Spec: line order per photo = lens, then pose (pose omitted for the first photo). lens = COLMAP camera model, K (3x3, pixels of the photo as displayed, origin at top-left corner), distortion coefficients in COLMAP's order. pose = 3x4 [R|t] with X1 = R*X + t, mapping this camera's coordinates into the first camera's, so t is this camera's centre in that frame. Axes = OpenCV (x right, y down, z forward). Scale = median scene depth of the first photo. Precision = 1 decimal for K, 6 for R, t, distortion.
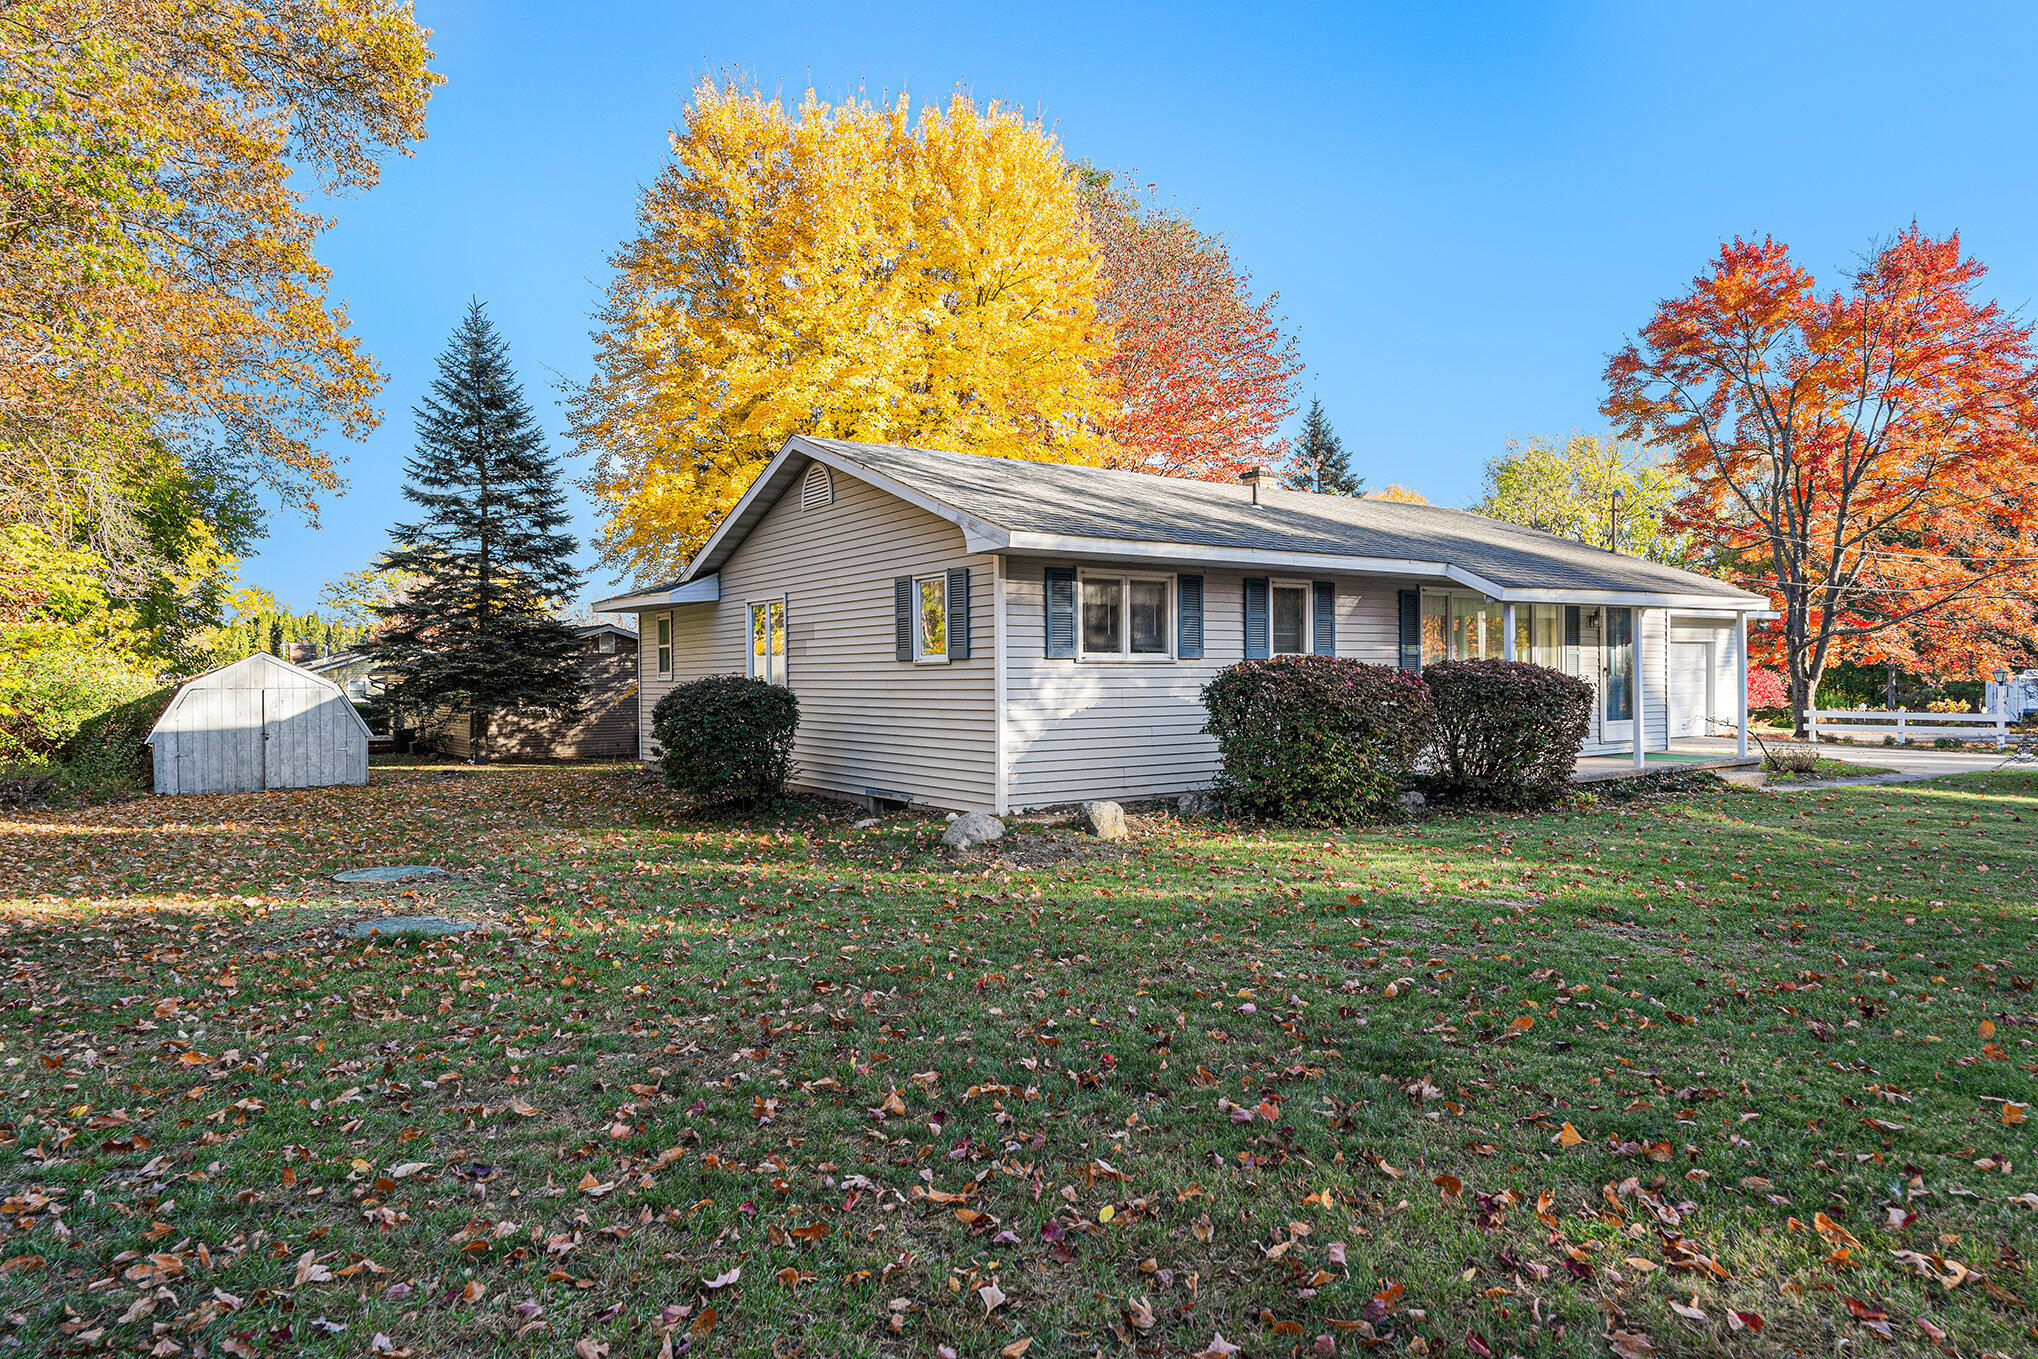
lens RADIAL K [[1263.1, 0, 1019.8], [0, 1263.1, 676.8], [0, 0, 1]] dist [-0.000514, -0.000891]
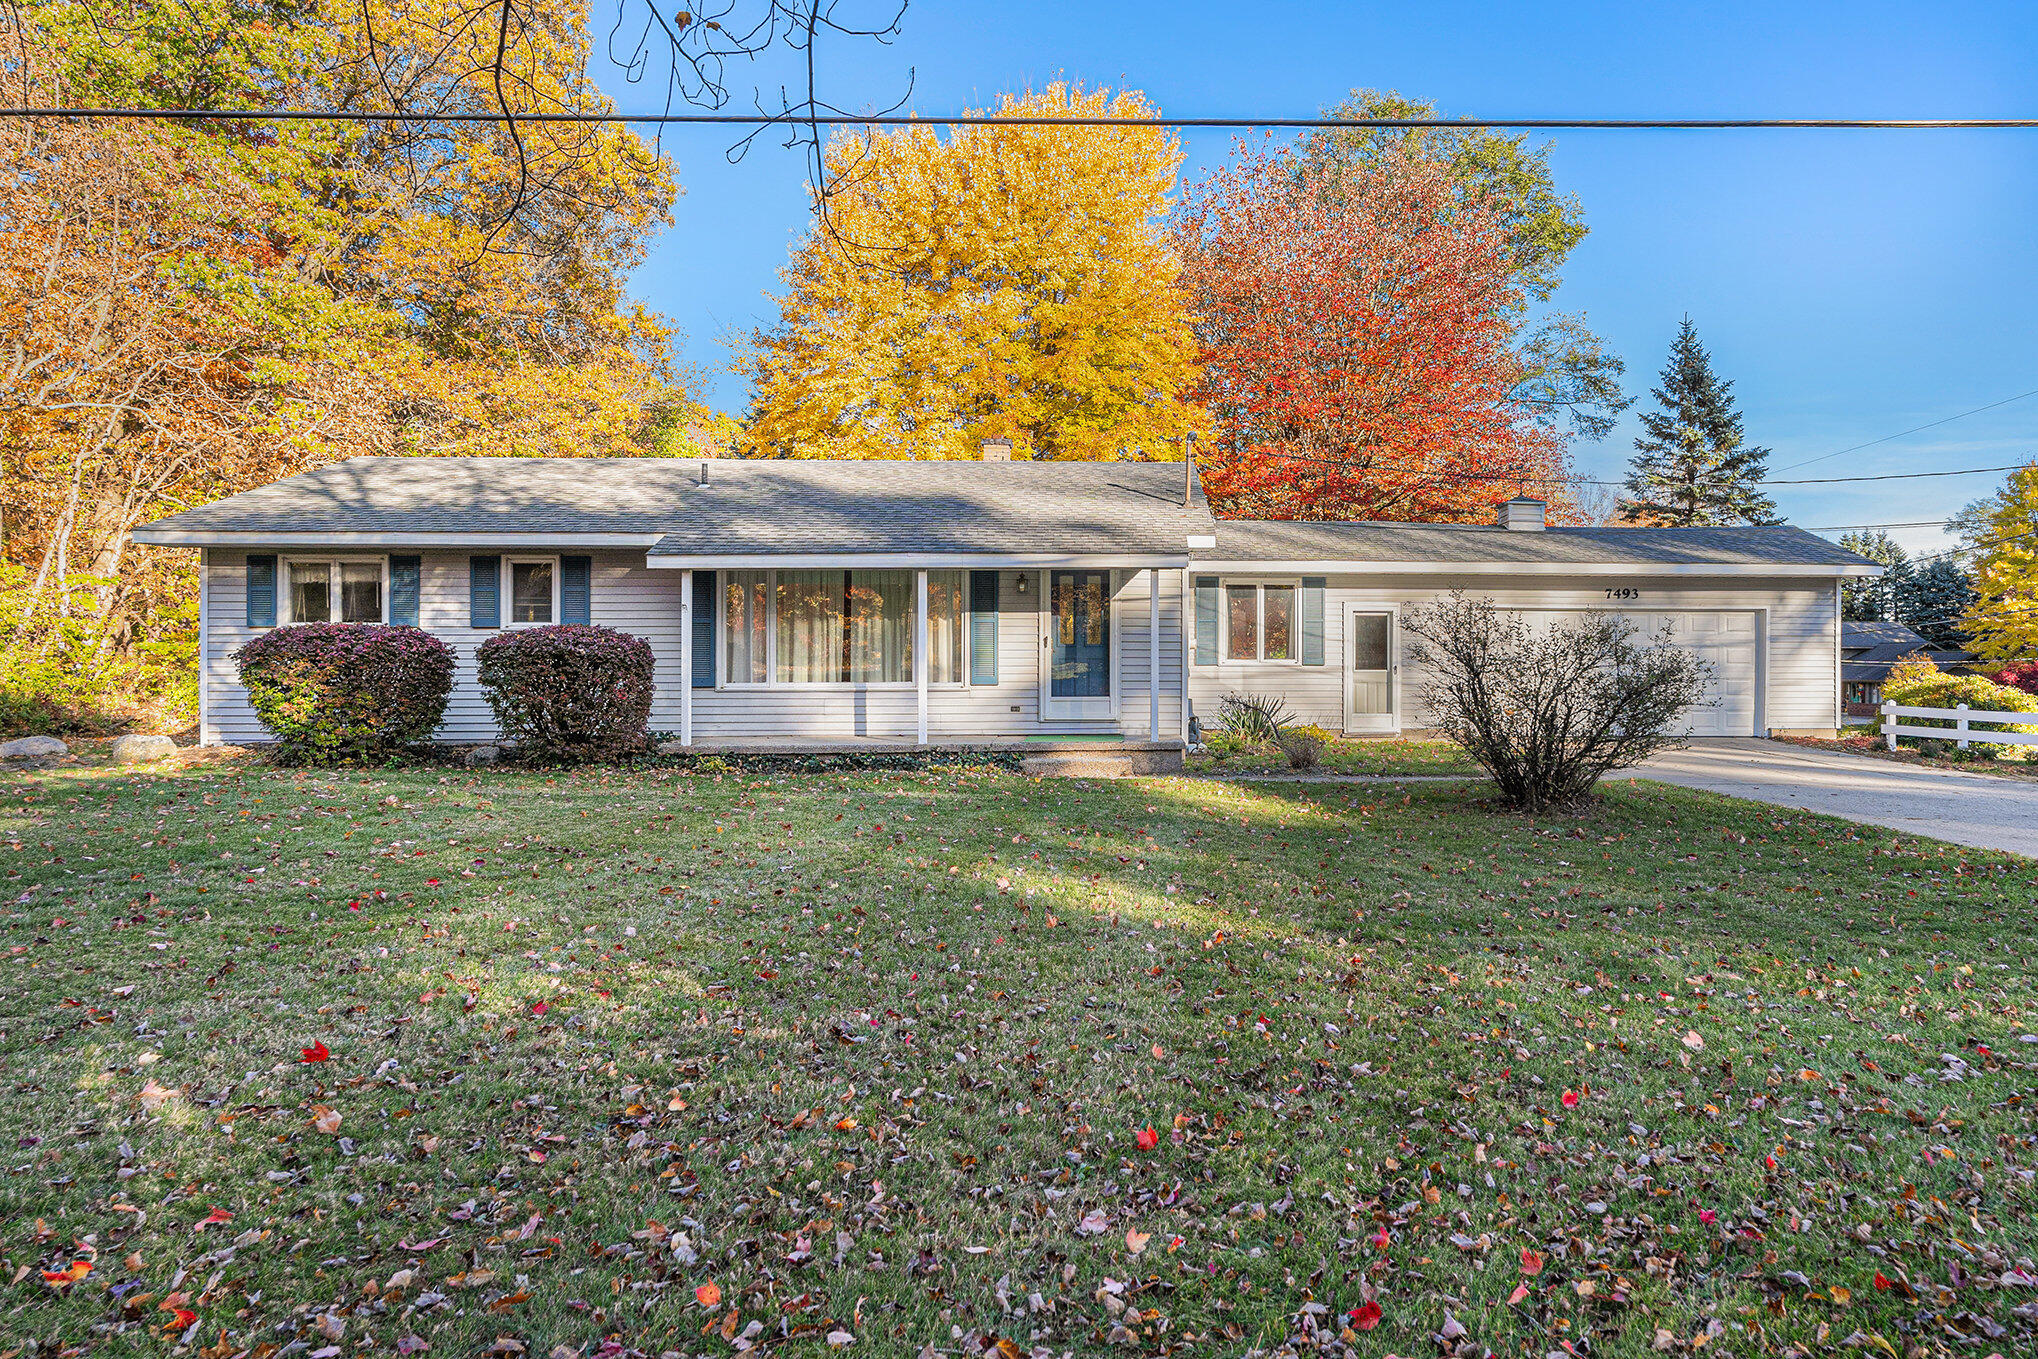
lens RADIAL K [[1263.1, 0, 1021.1], [0, 1263.1, 674.2], [0, 0, 1]] dist [-0.000514, -0.000891]
pose [[0.846801, 0.006727, -0.531867, 1.208803], [-0.006520, 0.999976, 0.002268, 0.021828], [0.531869, 0.001547, 0.846825, 0.296699]]
